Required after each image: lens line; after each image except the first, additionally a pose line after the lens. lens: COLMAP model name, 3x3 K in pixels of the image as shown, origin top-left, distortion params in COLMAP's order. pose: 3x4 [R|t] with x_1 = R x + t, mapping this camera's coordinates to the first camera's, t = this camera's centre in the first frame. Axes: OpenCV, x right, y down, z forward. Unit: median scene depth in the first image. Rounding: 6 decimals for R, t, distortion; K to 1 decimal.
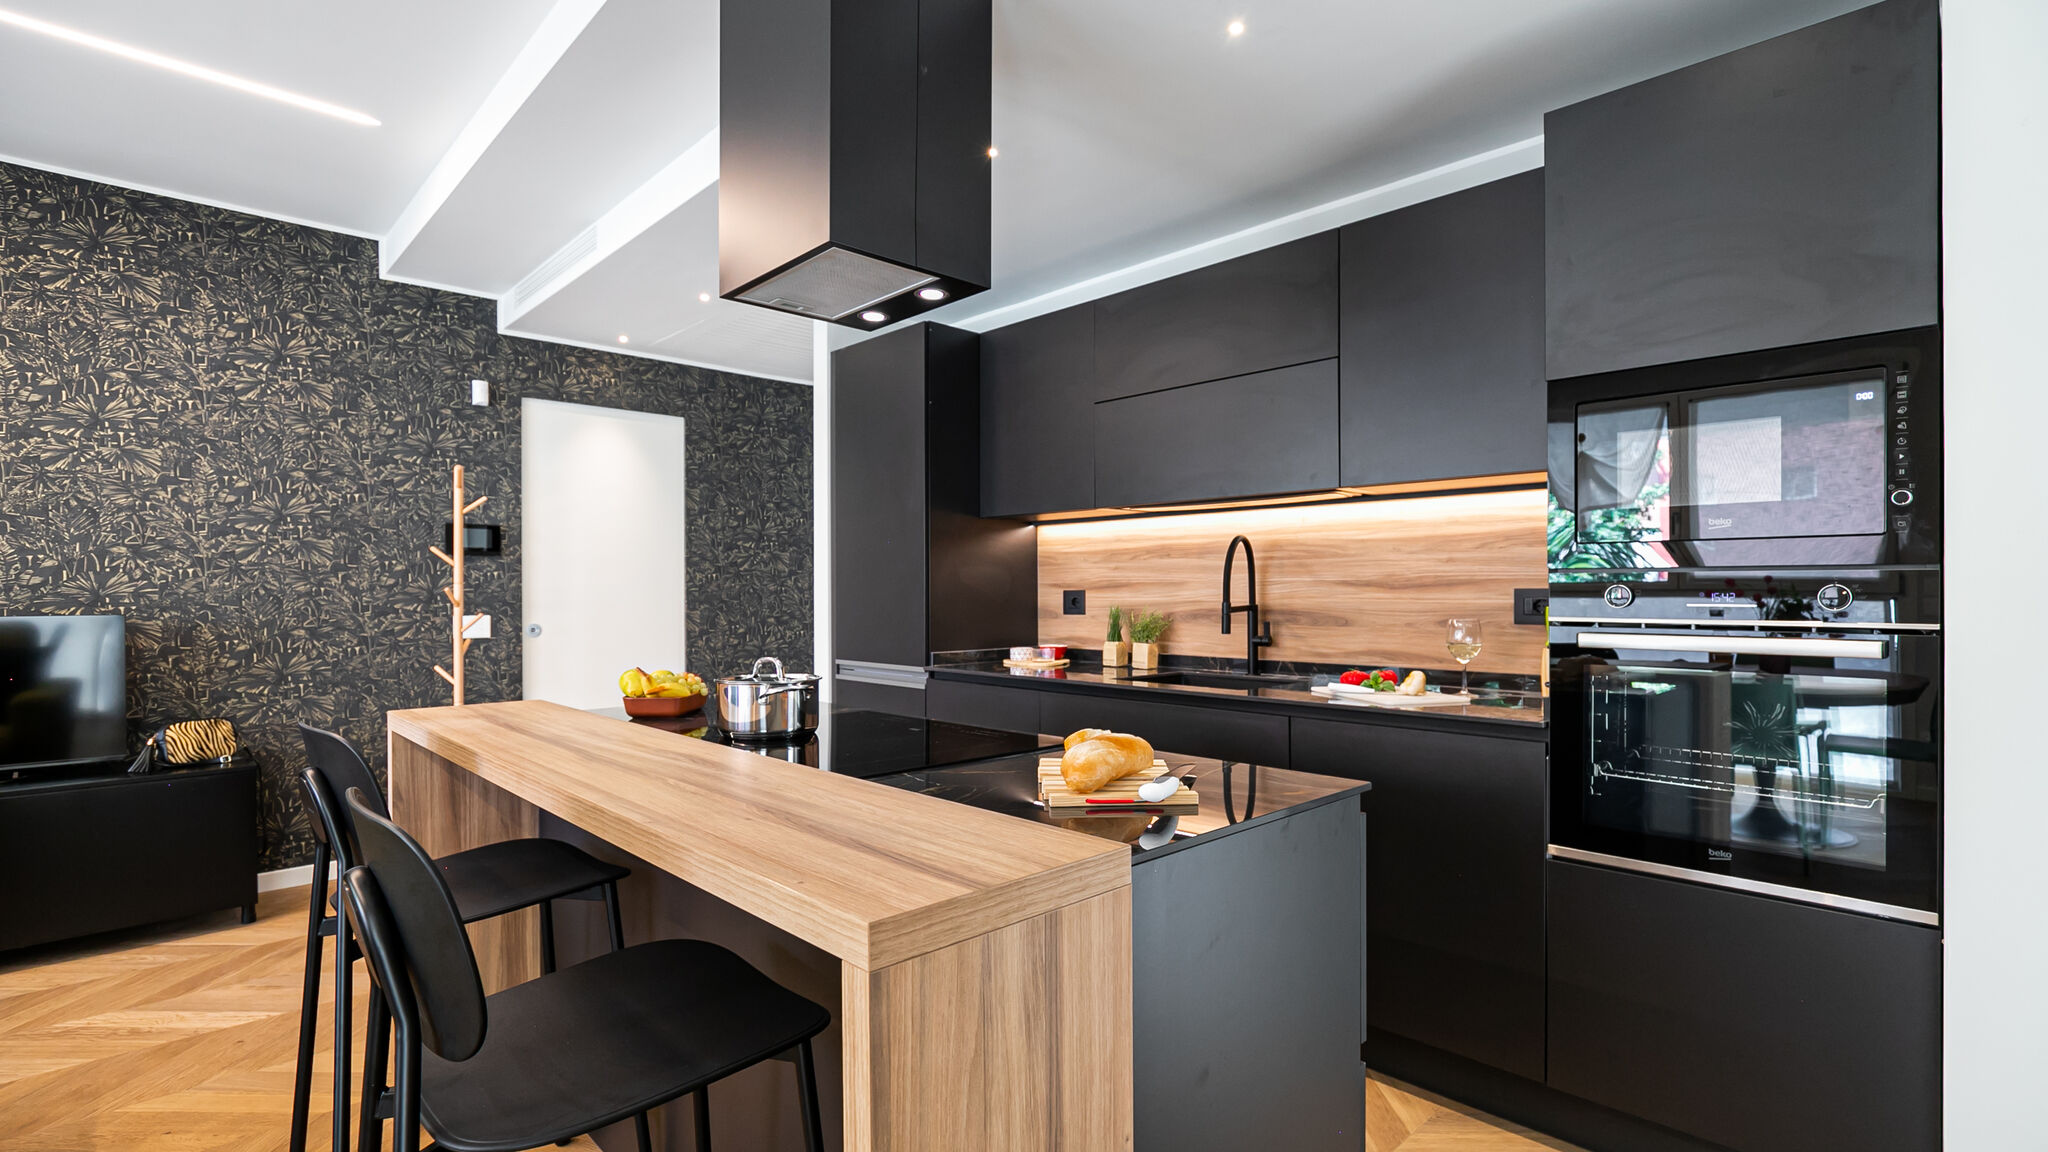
lens RADIAL K [[946.3, 0, 1011.9], [0, 946.3, 580.0], [0, 0, 1]] dist [-0.011494, 0.002347]
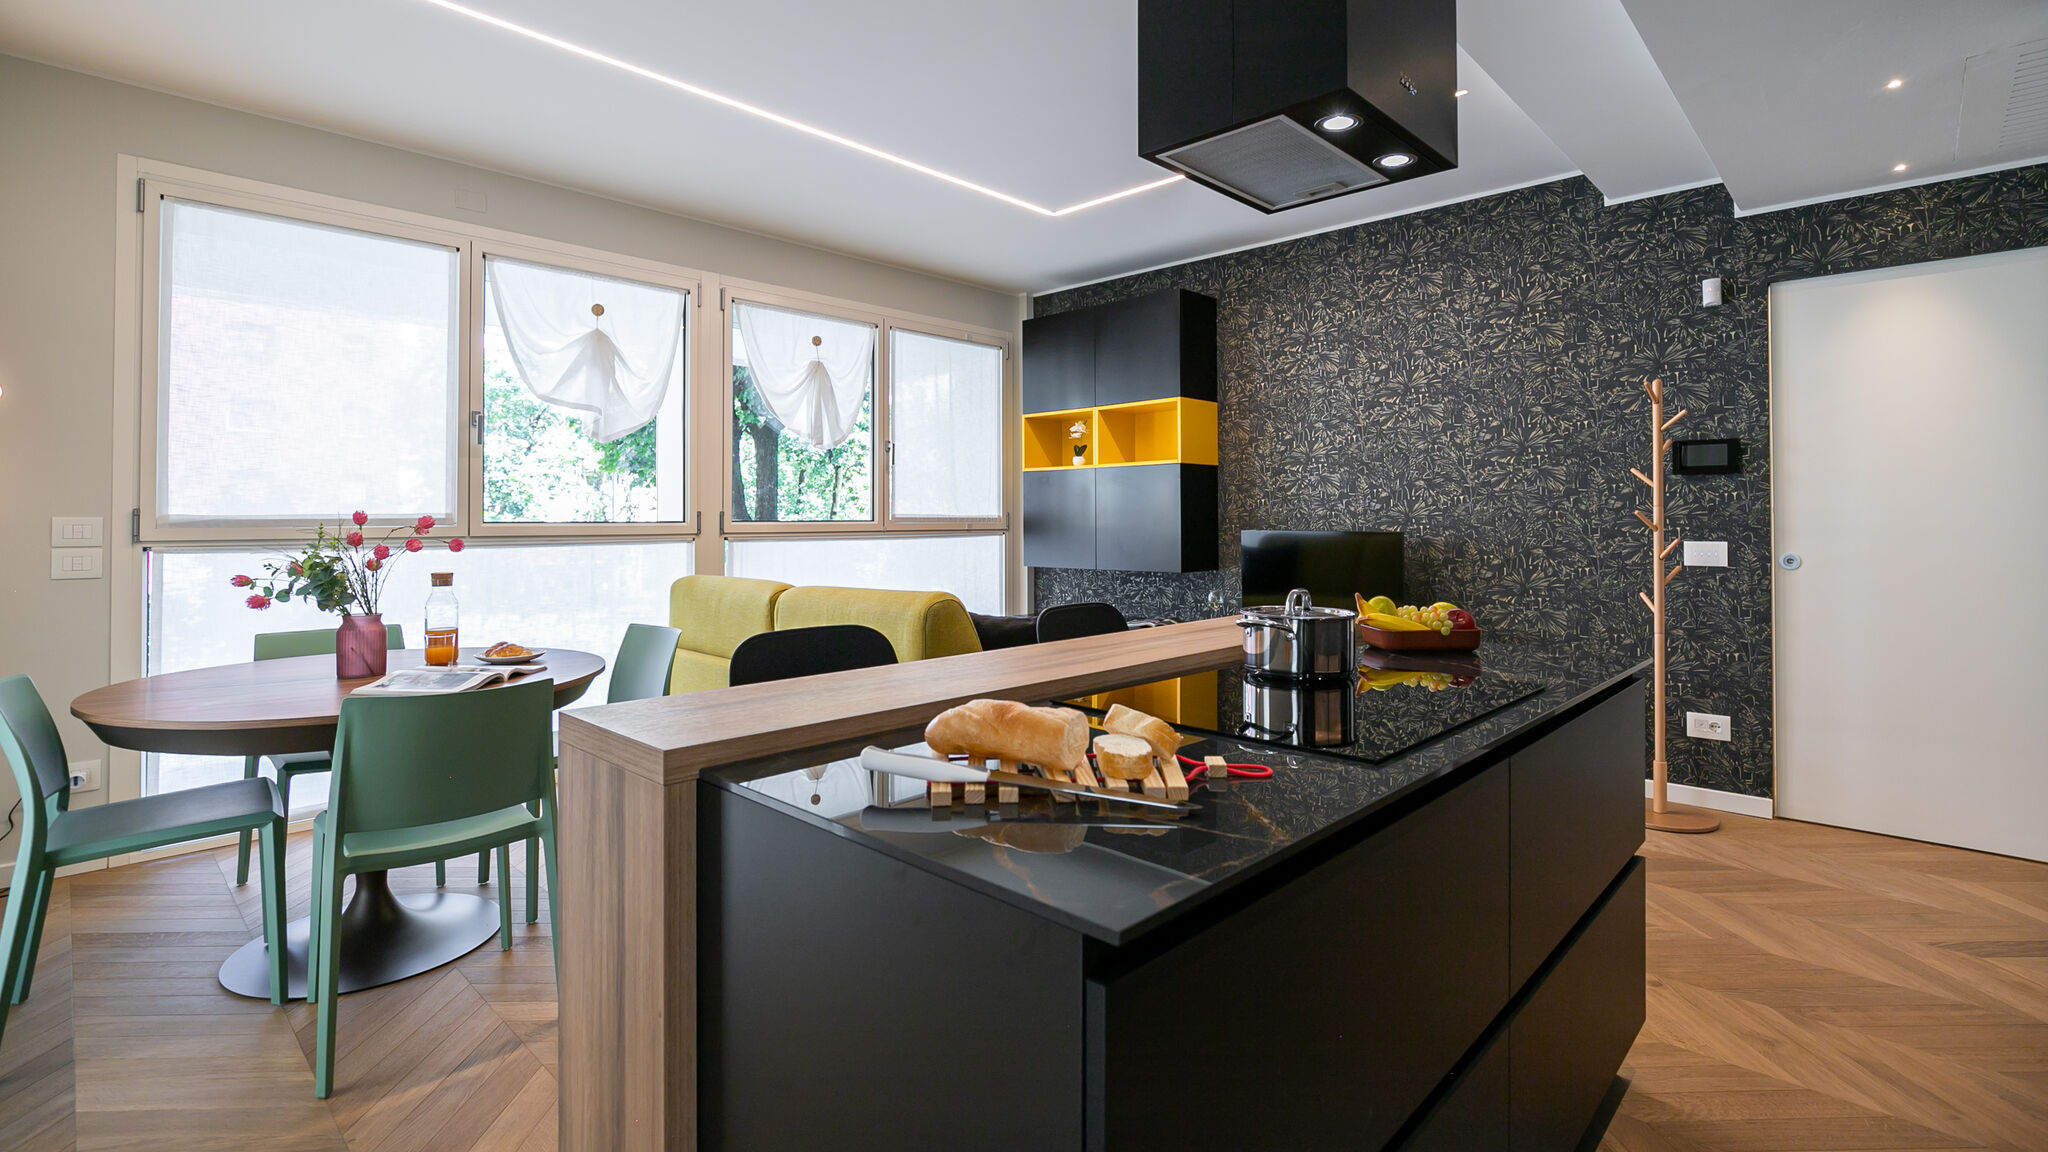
lens RADIAL K [[946.3, 0, 1036.6], [0, 946.3, 500.7], [0, 0, 1]] dist [-0.011494, 0.002347]
pose [[0.051970, -0.011906, -0.998578, 0.346614], [0.011761, 0.999867, -0.011309, 0.001849], [0.998579, -0.011156, 0.052103, 0.371941]]
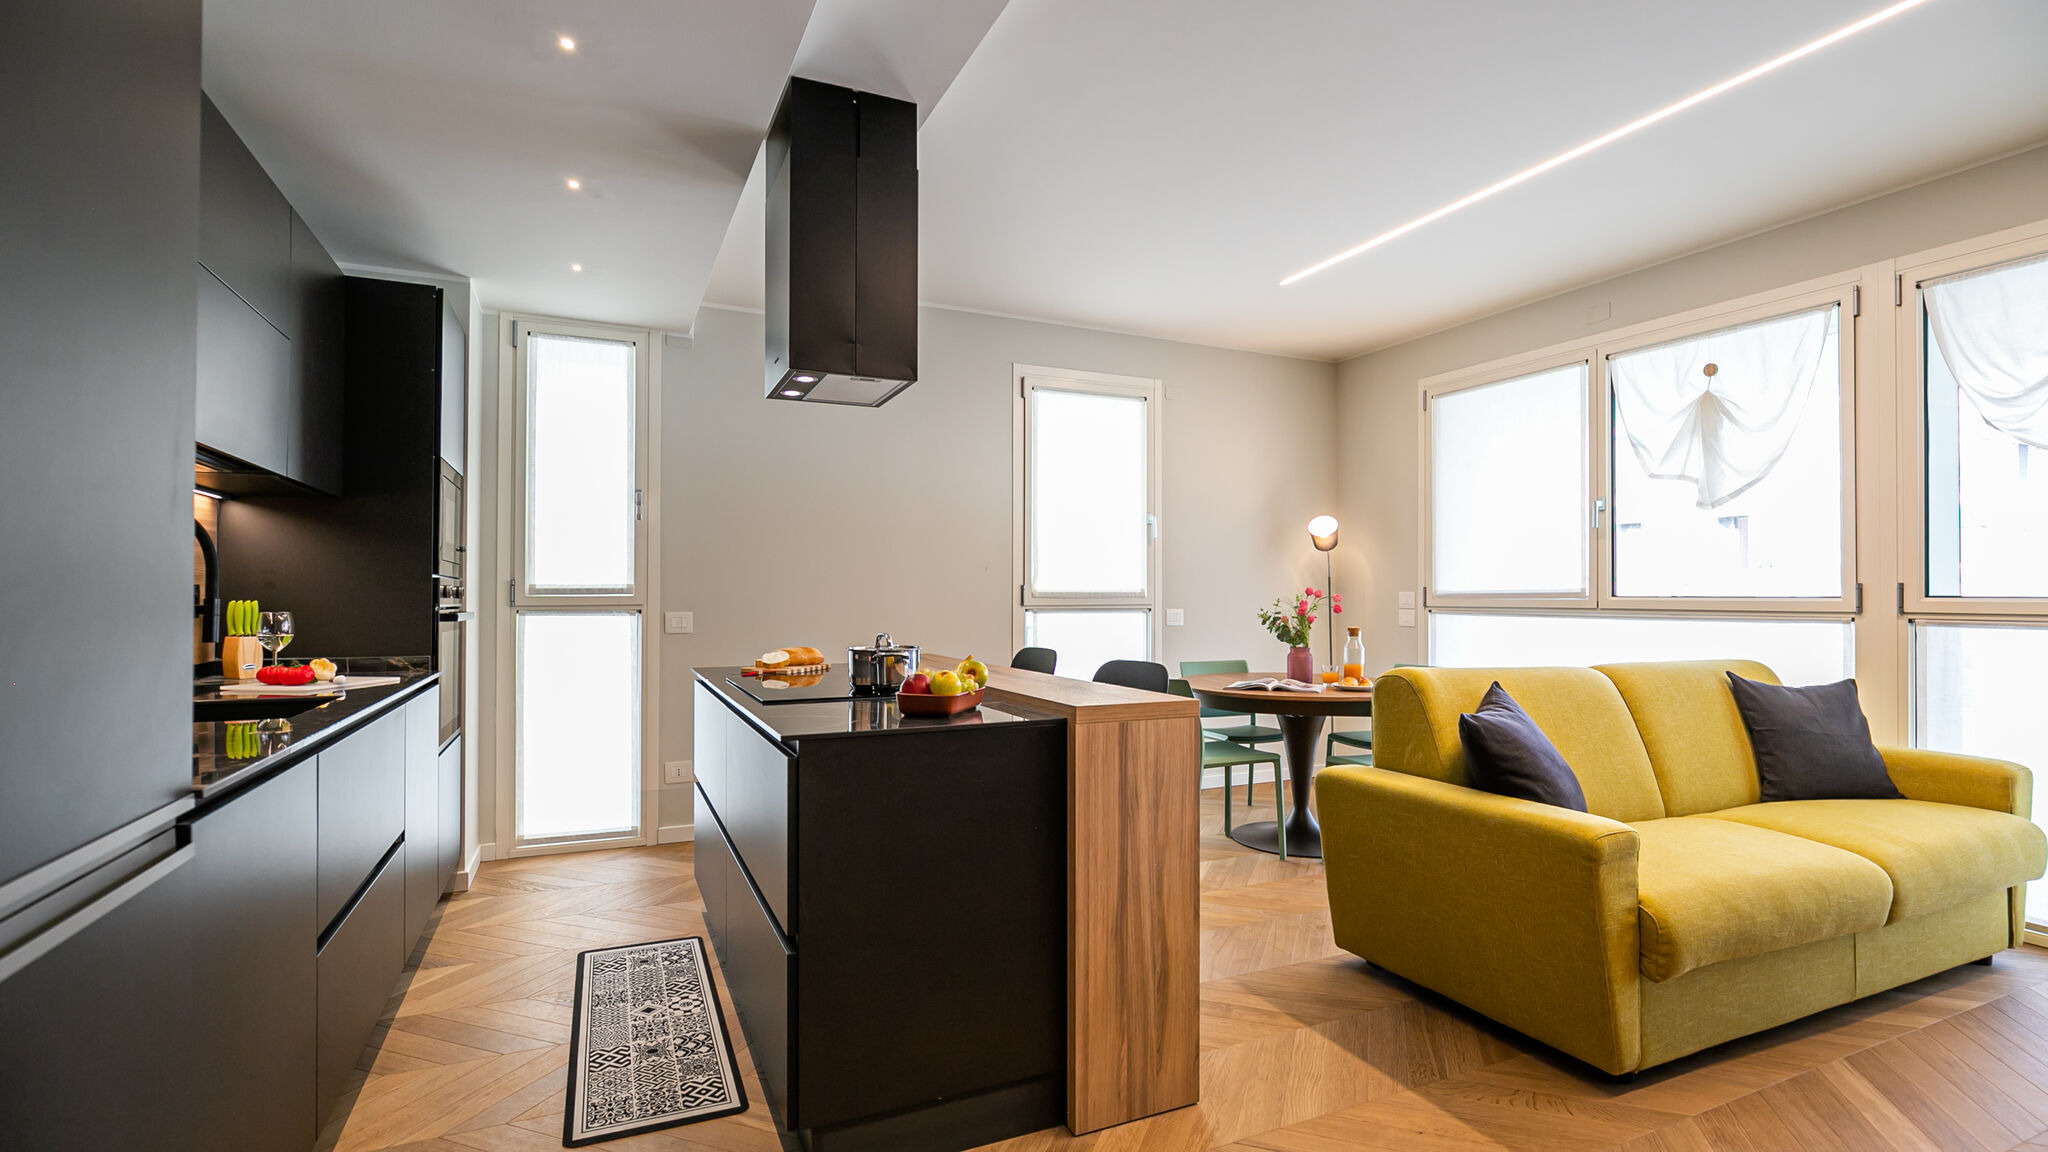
lens RADIAL K [[946.3, 0, 1018.5], [0, 946.3, 583.3], [0, 0, 1]] dist [-0.011494, 0.002347]
pose [[-0.944742, 0.005719, 0.327764, -0.466437], [-0.003138, 0.999644, -0.026489, 0.023426], [-0.327799, -0.026054, -0.944388, 1.181097]]
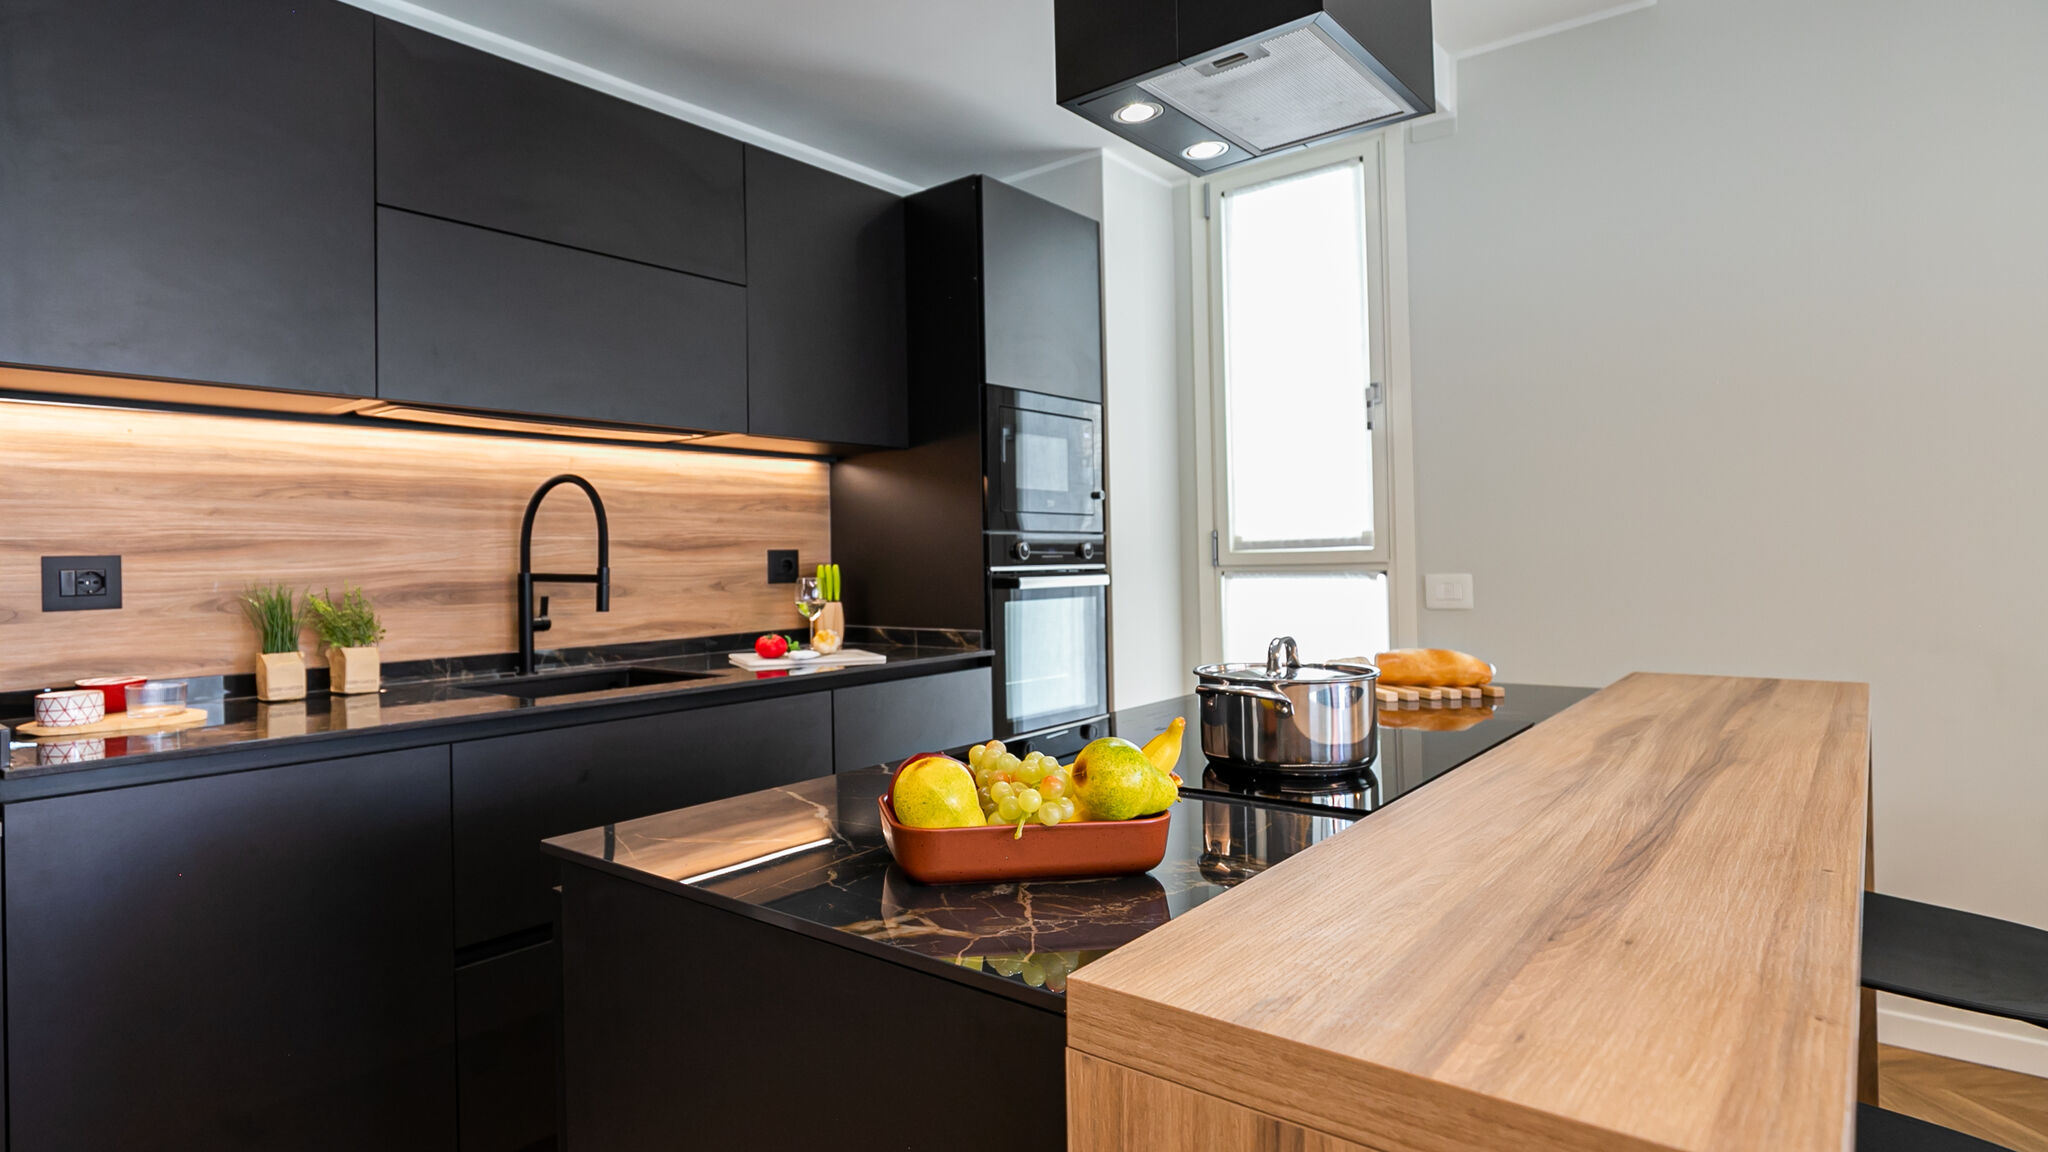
lens RADIAL K [[1104.0, 0, 852.0], [0, 1104.0, 528.6], [0, 0, 1]] dist [-0.007762, -0.000280]
pose [[-0.049740, 0.032226, 0.998242, -0.491762], [0.007997, 0.999460, -0.031867, 0.017917], [-0.998730, 0.006398, -0.049971, 0.683554]]
